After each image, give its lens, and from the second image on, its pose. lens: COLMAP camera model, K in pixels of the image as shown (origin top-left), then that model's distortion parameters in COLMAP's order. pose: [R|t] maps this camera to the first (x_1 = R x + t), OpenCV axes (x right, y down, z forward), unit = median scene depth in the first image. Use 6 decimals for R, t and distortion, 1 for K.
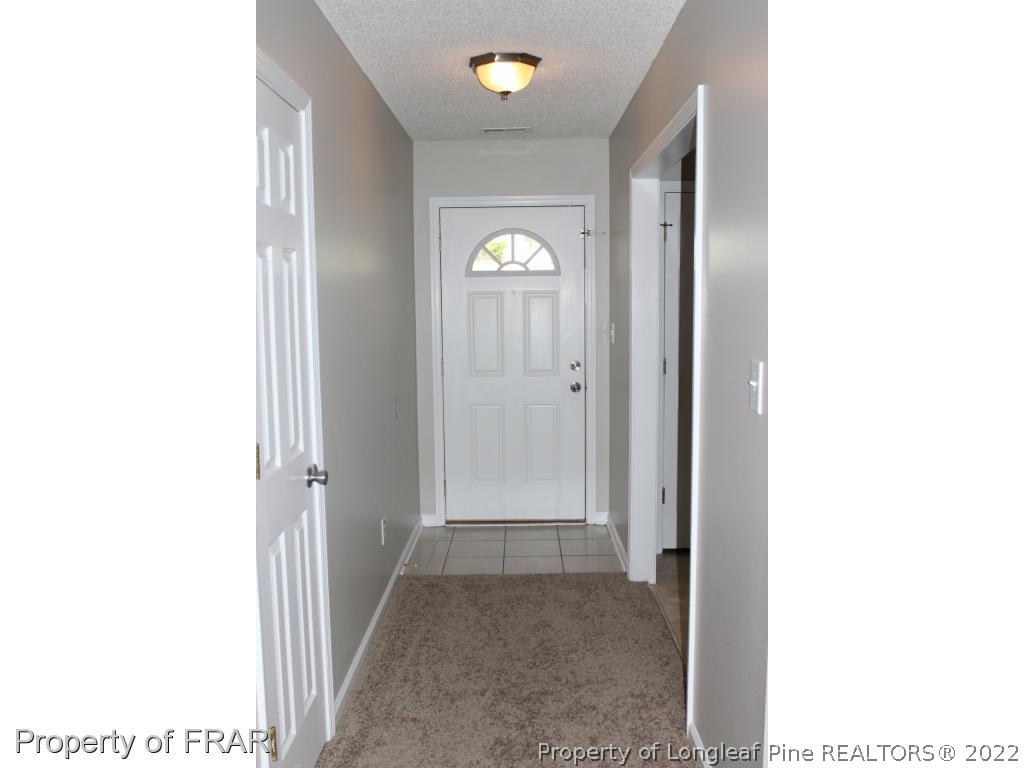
lens RADIAL K [[758.9, 0, 512.0], [0, 758.9, 384.0], [0, 0, 1]] dist [-0.073852, 0.000341]
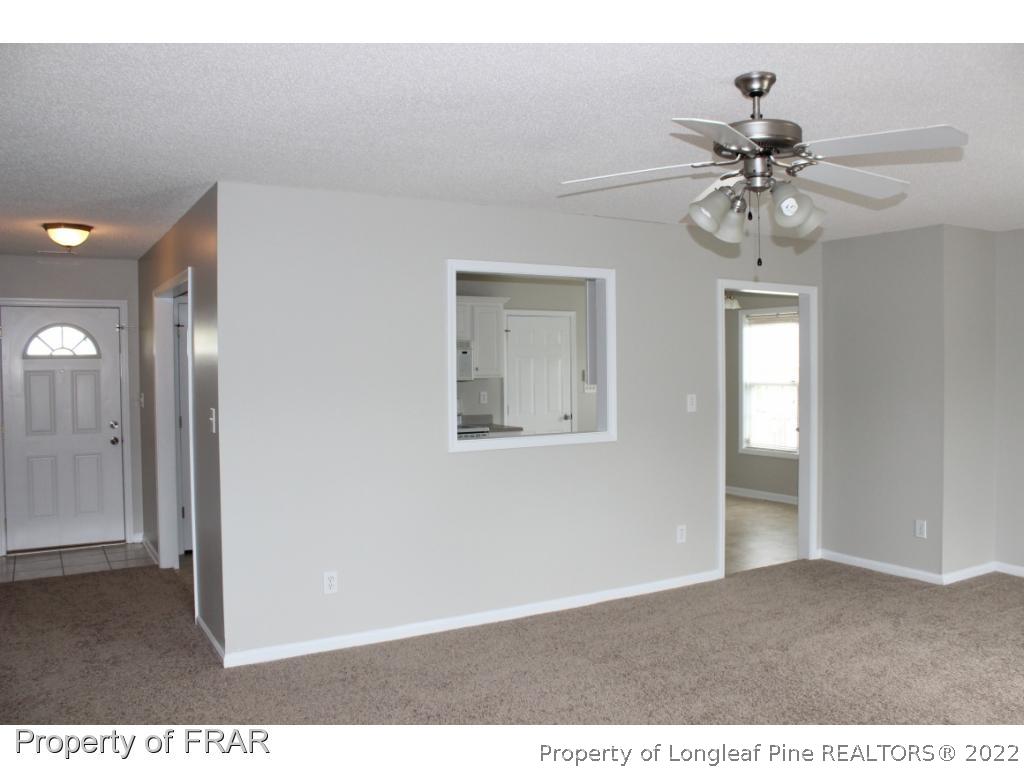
lens RADIAL K [[830.9, 0, 512.0], [0, 830.9, 384.0], [0, 0, 1]] dist [-0.142776, 0.122426]
pose [[0.847219, -0.008770, 0.531171, -0.083323], [0.057068, 0.995580, -0.074585, 0.053843], [-0.528169, 0.093503, 0.843976, -0.624827]]
